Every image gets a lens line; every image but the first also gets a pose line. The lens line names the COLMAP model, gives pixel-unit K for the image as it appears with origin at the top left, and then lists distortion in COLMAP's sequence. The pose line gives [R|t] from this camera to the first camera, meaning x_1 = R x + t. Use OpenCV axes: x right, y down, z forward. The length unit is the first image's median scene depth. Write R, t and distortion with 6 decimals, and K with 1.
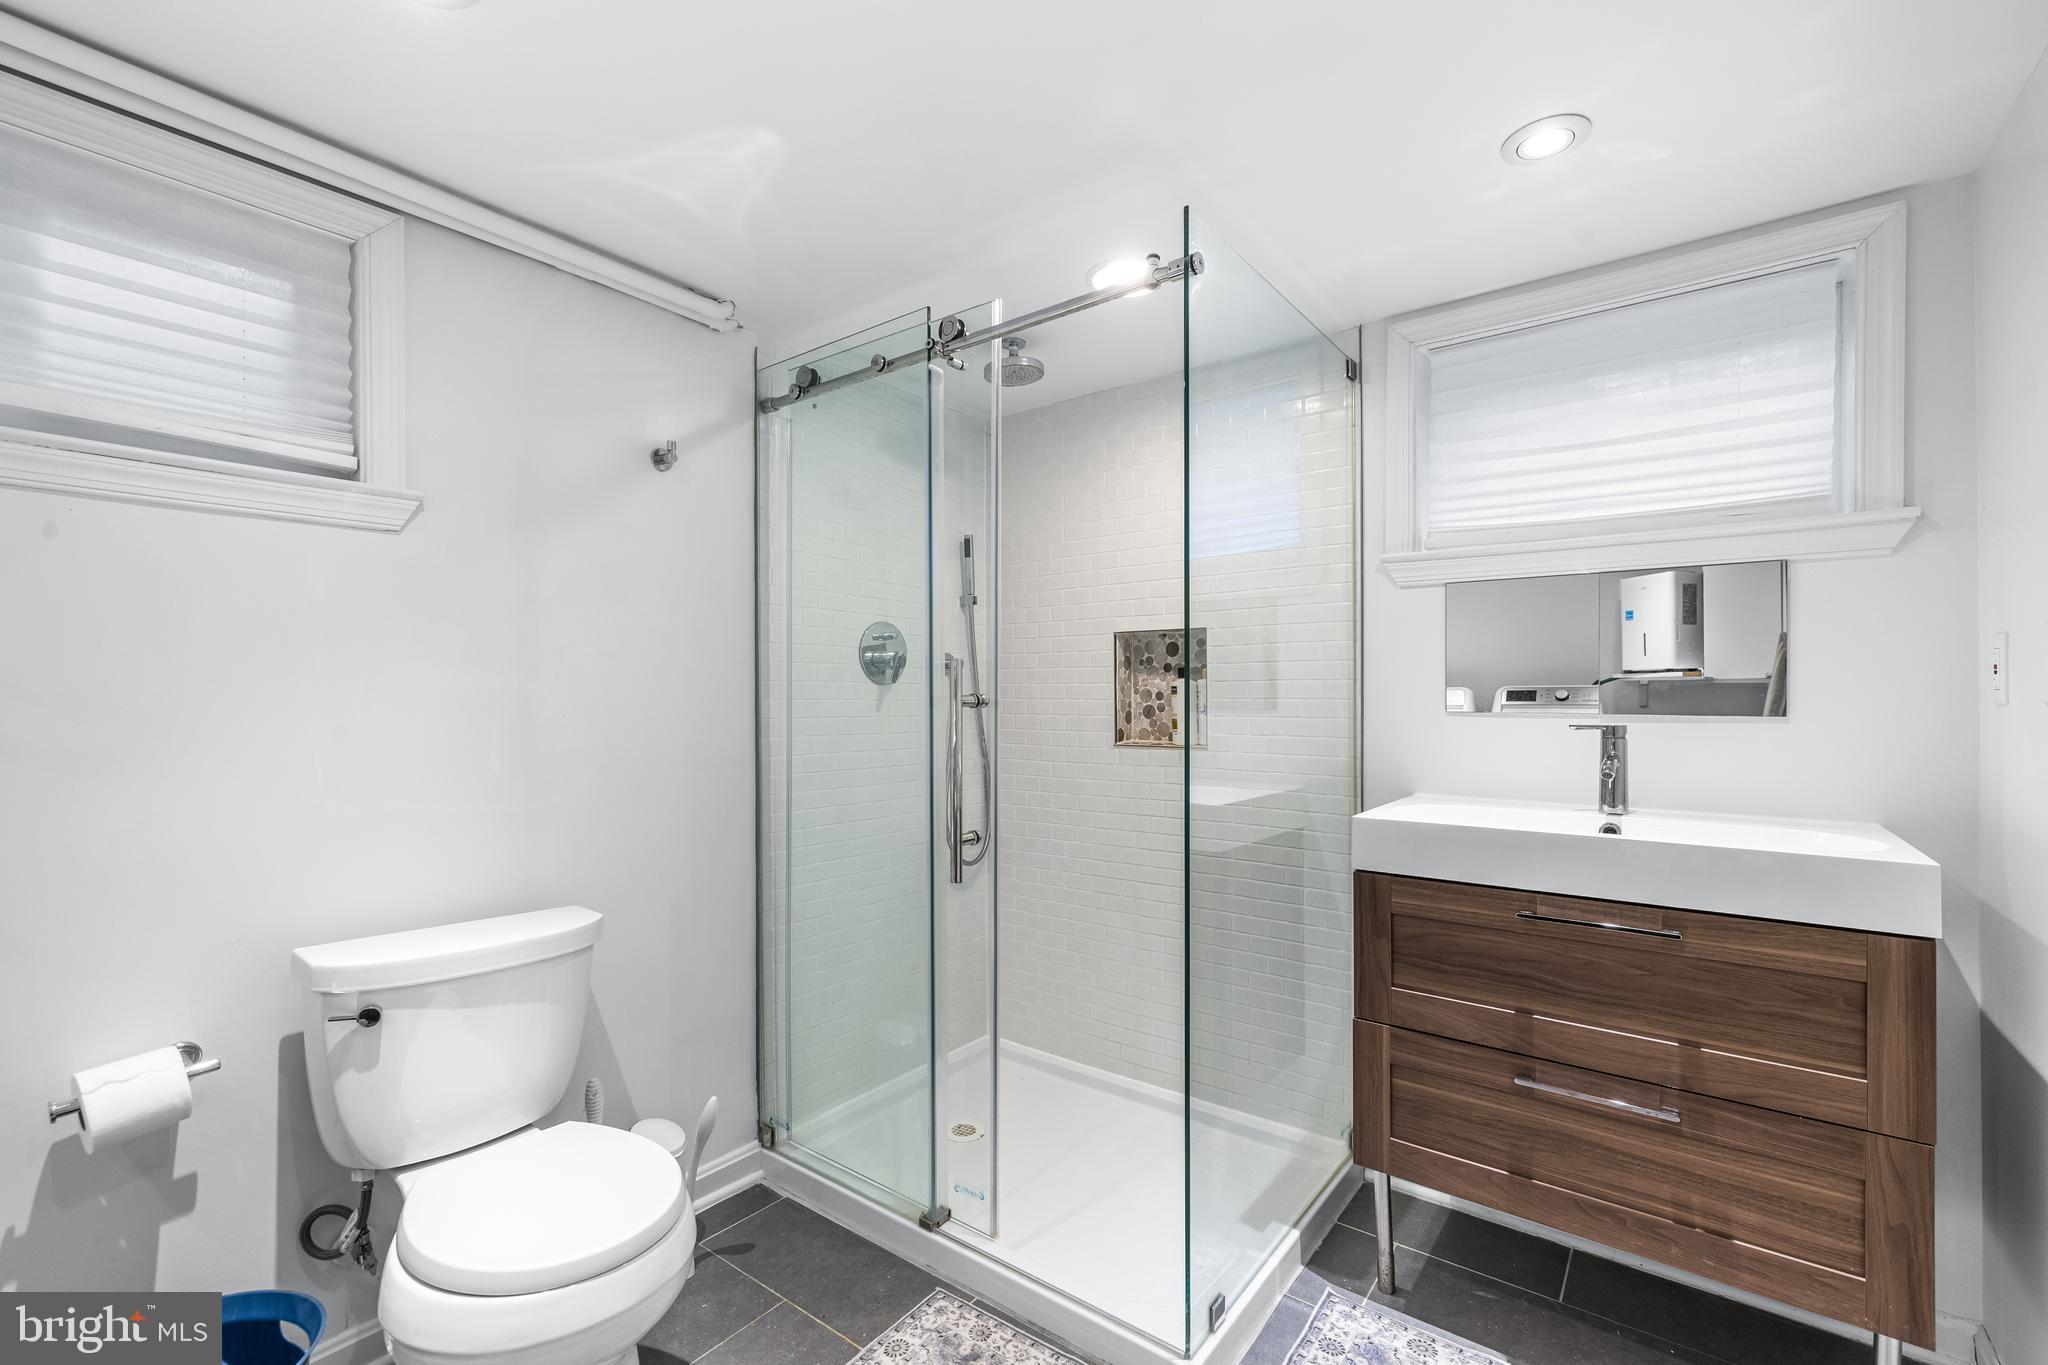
lens RADIAL K [[876.4, 0, 1032.0], [0, 876.4, 686.9], [0, 0, 1]] dist [0.000628, -0.000210]
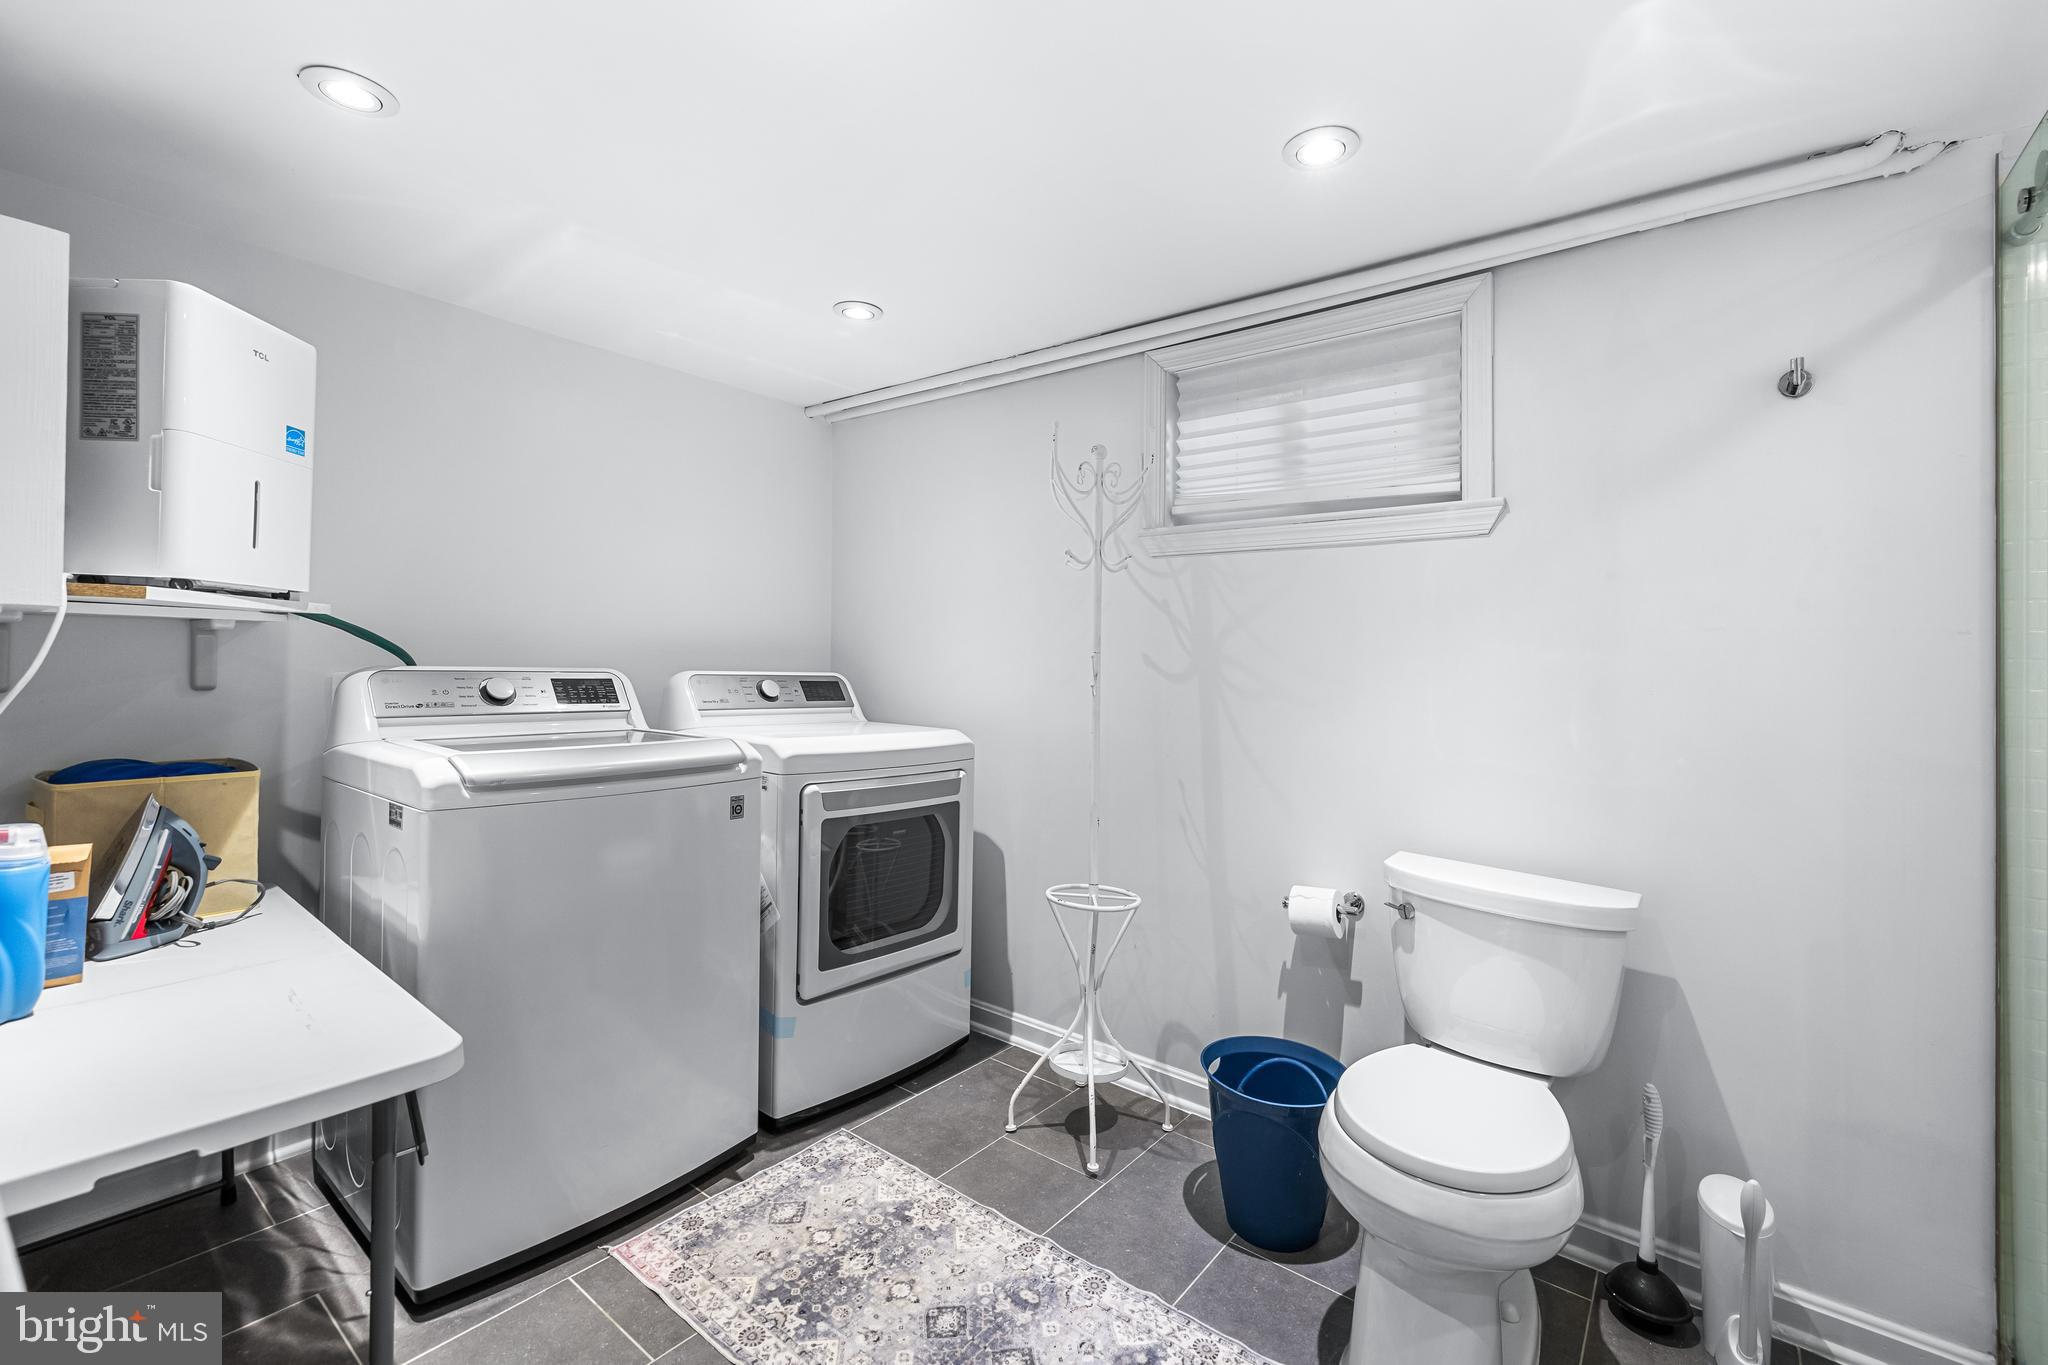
lens RADIAL K [[876.4, 0, 1030.2], [0, 876.4, 666.1], [0, 0, 1]] dist [0.000628, -0.000210]
pose [[-0.017102, 0.011714, -0.999785, 0.511132], [-0.008137, 0.999897, 0.011855, -0.004977], [0.999821, 0.008338, -0.017004, 0.402759]]
